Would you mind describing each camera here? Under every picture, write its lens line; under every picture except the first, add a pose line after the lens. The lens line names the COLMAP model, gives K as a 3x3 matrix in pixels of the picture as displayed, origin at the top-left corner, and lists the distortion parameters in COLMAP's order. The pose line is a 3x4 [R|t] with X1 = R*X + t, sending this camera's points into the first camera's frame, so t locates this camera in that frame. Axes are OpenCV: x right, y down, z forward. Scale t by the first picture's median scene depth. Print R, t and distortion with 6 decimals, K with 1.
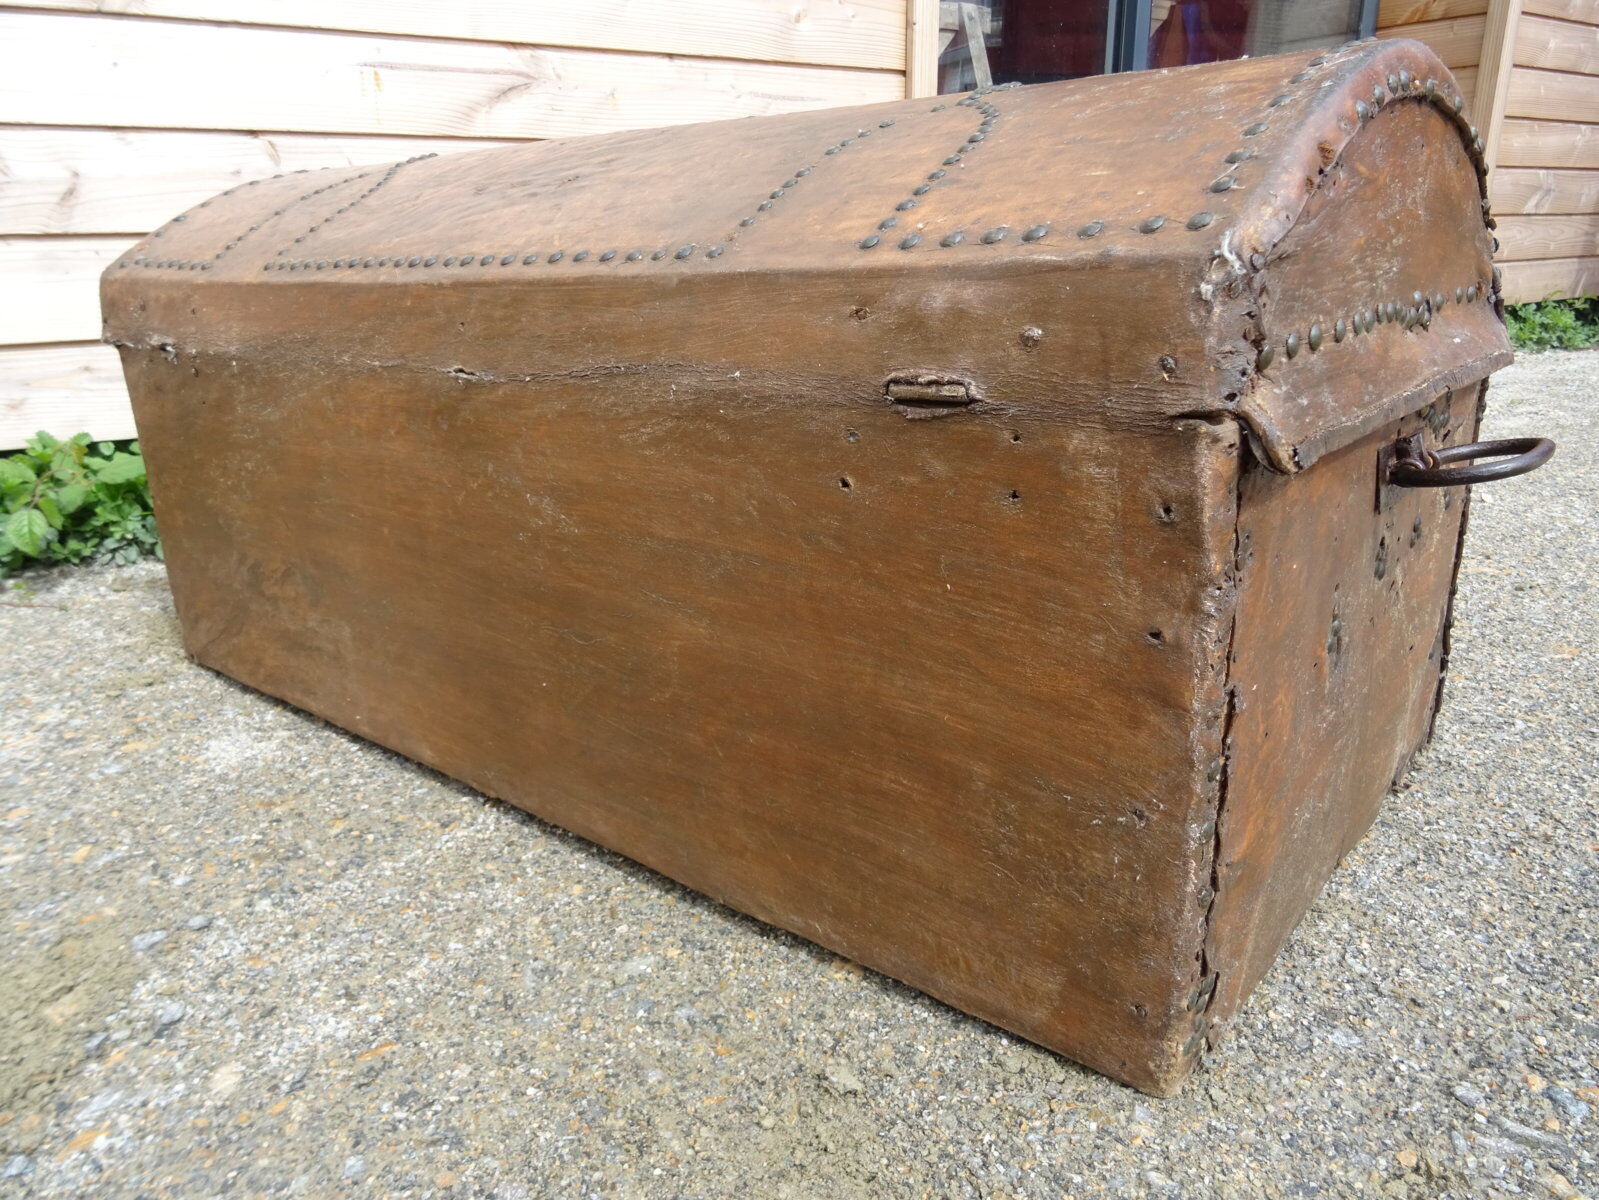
lens RADIAL K [[1144.4, 0, 787.9], [0, 1144.4, 601.2], [0, 0, 1]] dist [-0.002198, -0.000890]
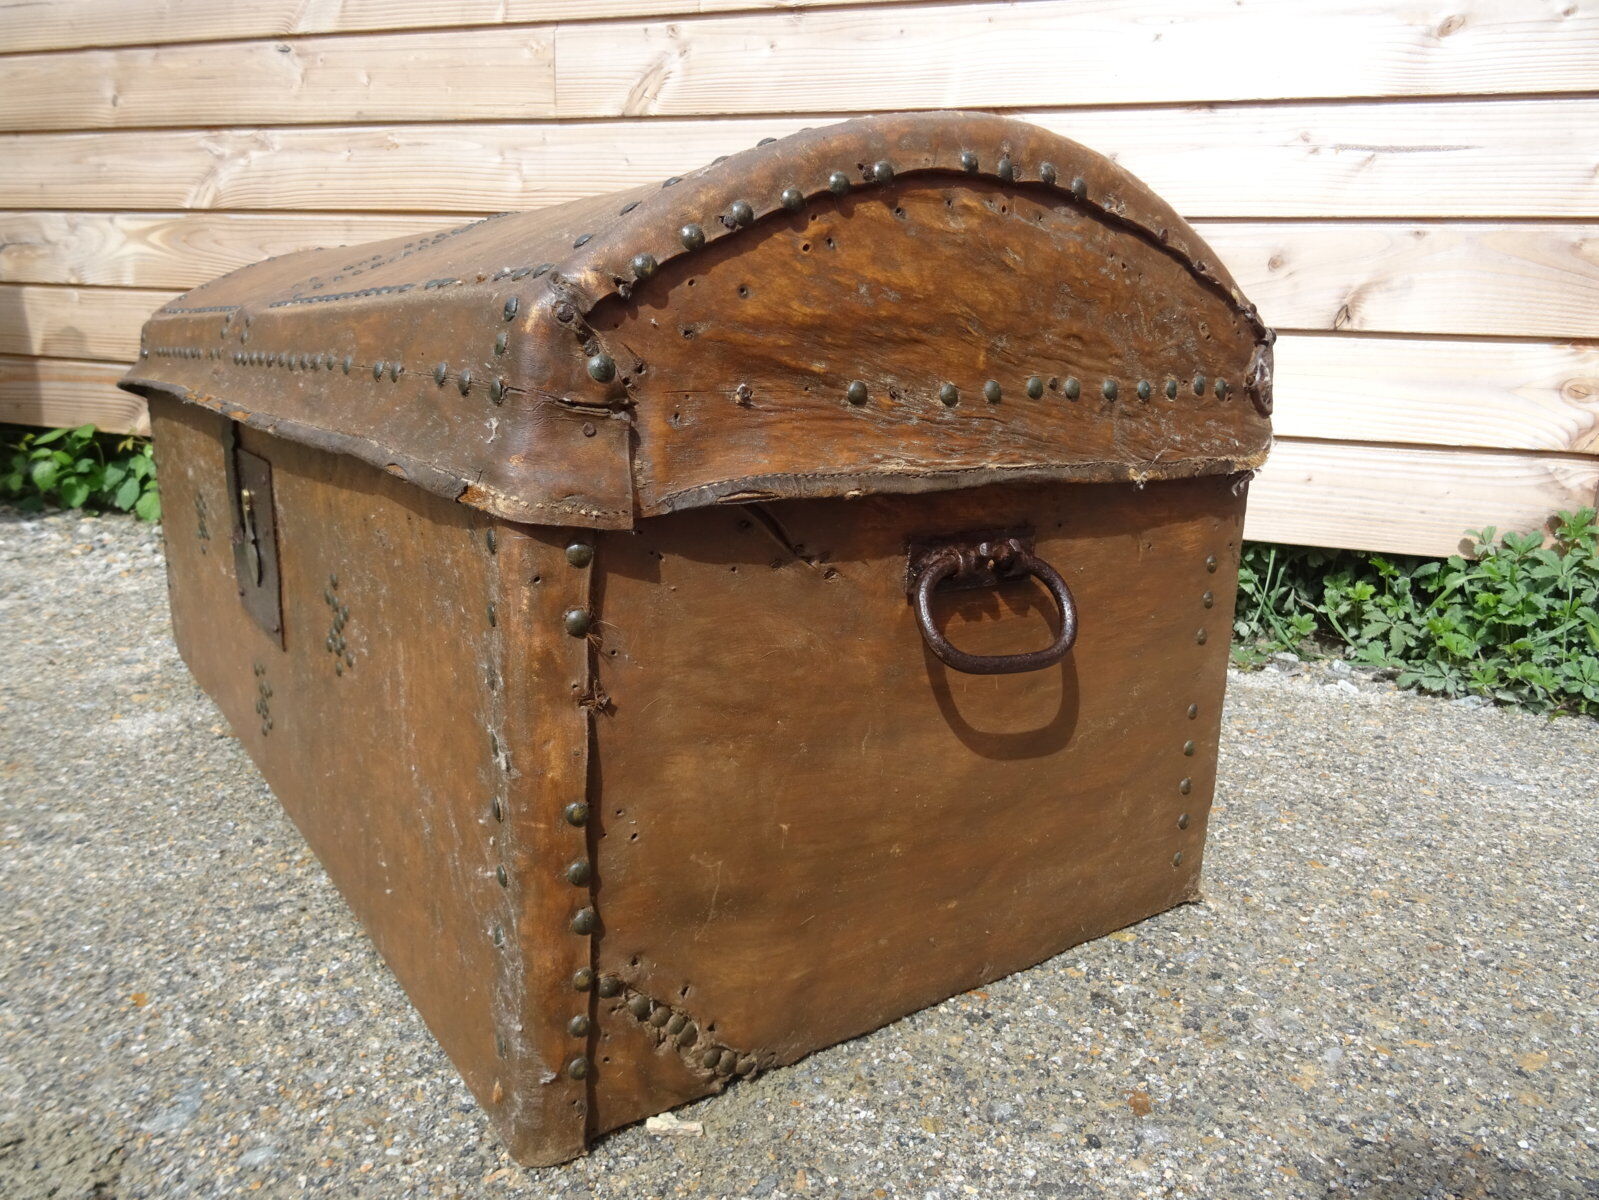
lens RADIAL K [[1144.4, 0, 797.8], [0, 1144.4, 603.5], [0, 0, 1]] dist [-0.002198, -0.000890]
pose [[0.591583, 0.230735, -0.772523, 0.430936], [-0.291902, 0.954466, 0.061544, -0.140569], [0.751547, 0.189093, 0.631997, 0.413609]]
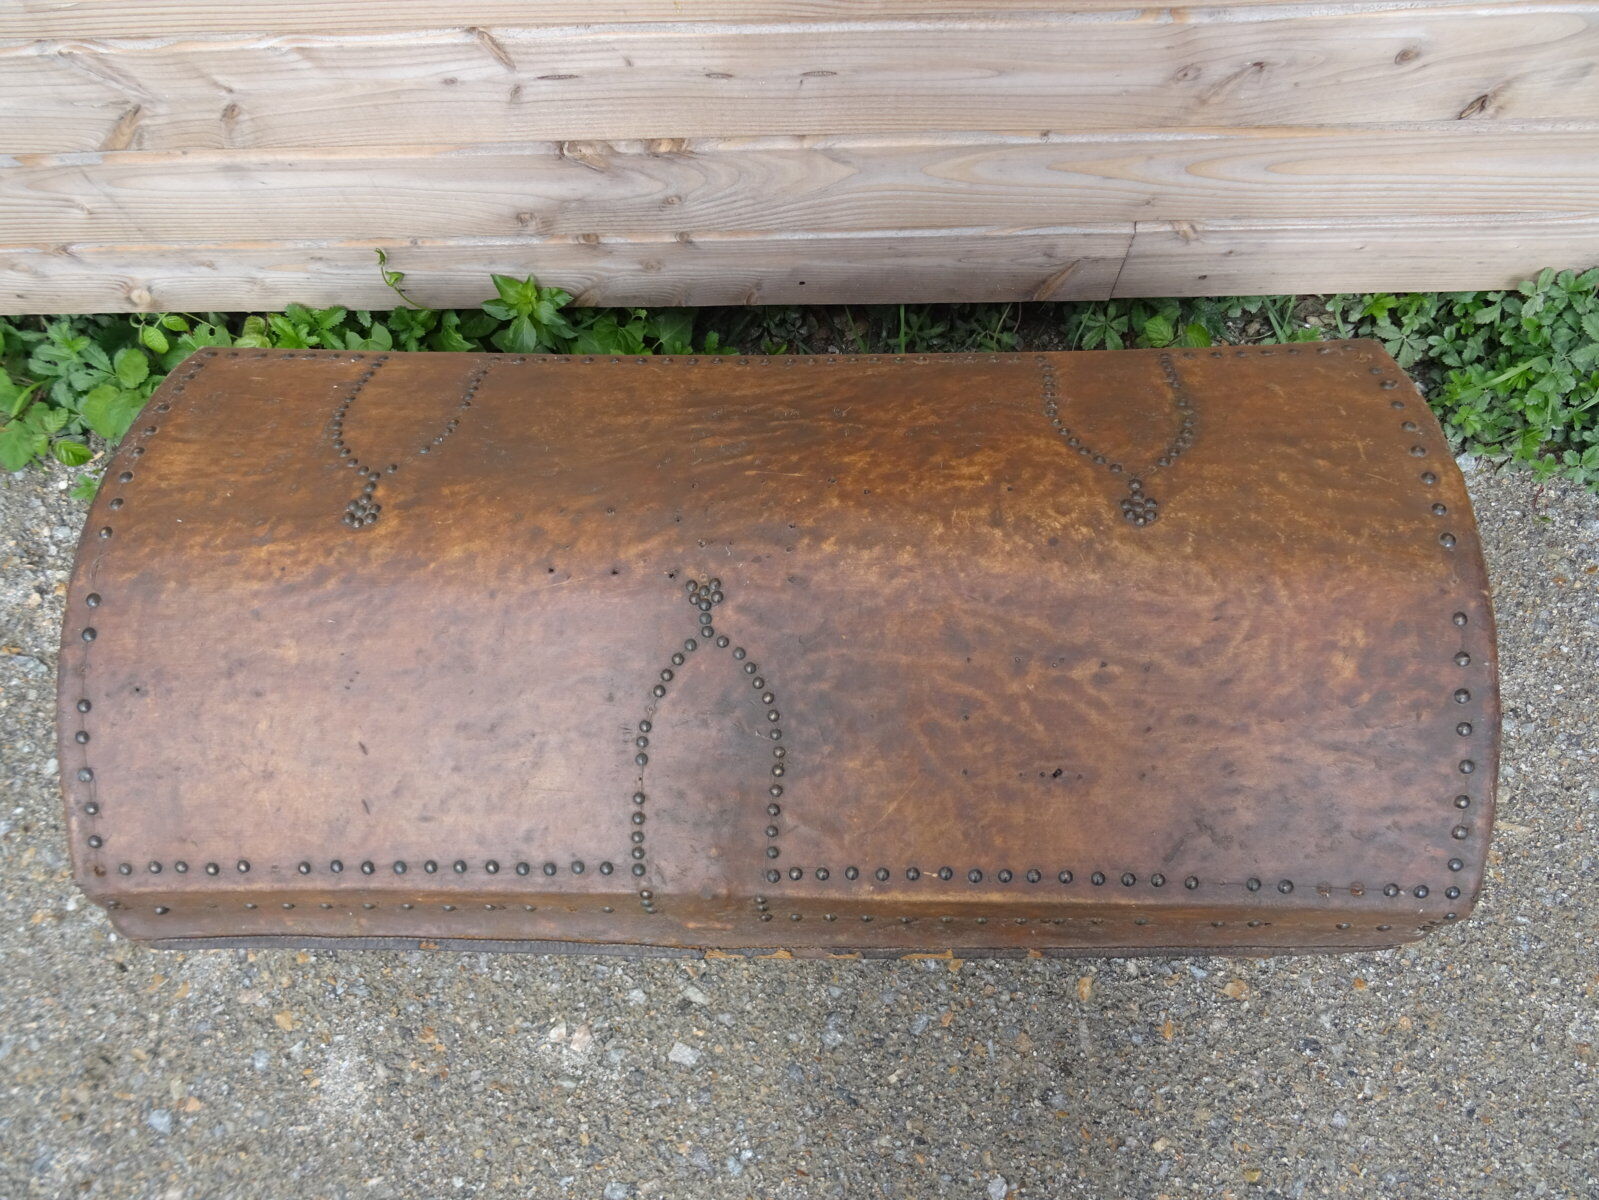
lens RADIAL K [[1144.4, 0, 796.7], [0, 1144.4, 599.5], [0, 0, 1]] dist [-0.002198, -0.000890]
pose [[0.829632, 0.528229, -0.180791, -0.066183], [-0.142053, 0.512874, 0.846629, -0.707205], [0.539937, -0.676708, 0.500533, 0.553653]]
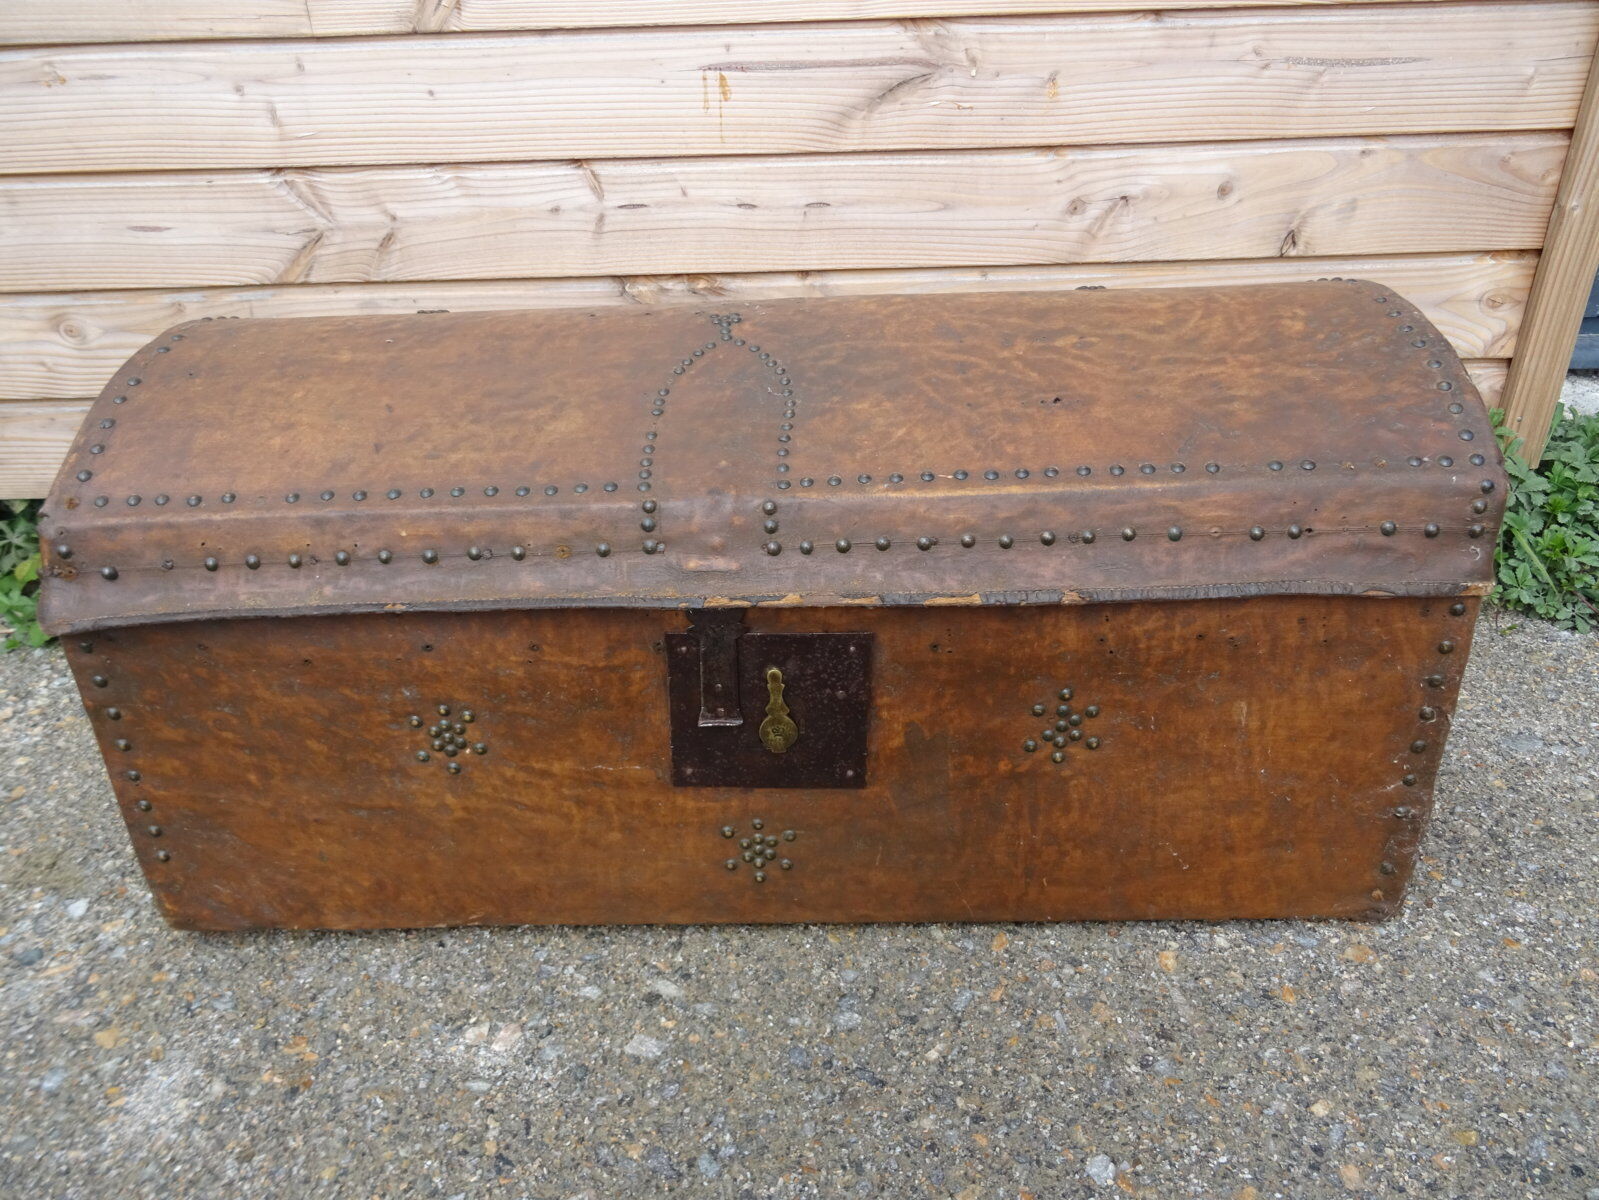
lens RADIAL K [[1144.4, 0, 797.5], [0, 1144.4, 602.6], [0, 0, 1]] dist [-0.002198, -0.000890]
pose [[0.833252, 0.255688, -0.490220, 0.150147], [-0.157016, 0.959571, 0.233602, -0.292870], [0.530130, -0.117676, 0.839711, 0.311658]]
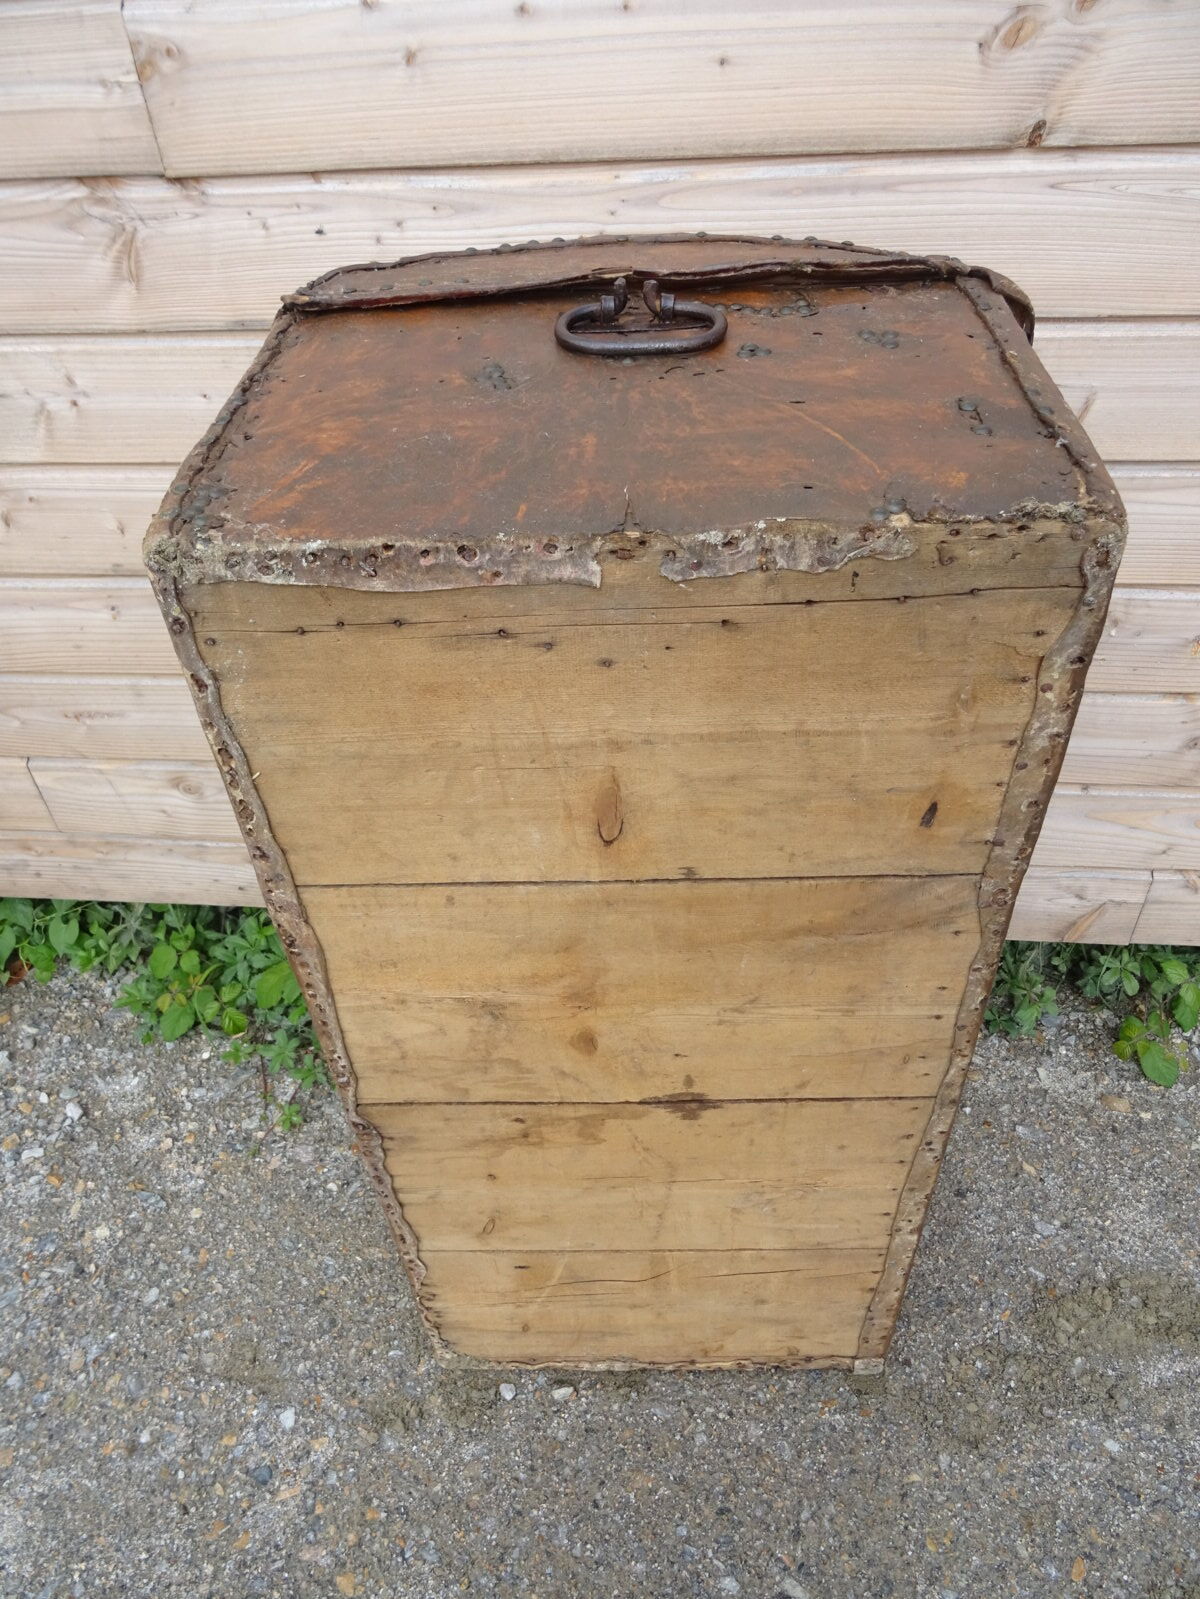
lens RADIAL K [[1144.4, 0, 599.7], [0, 1144.4, 805.1], [0, 0, 1]] dist [-0.002198, -0.000890]
pose [[0.776300, 0.402644, -0.485011, -0.066502], [-0.159302, 0.869752, 0.467070, -0.653052], [0.609902, -0.285323, 0.739331, 0.289681]]
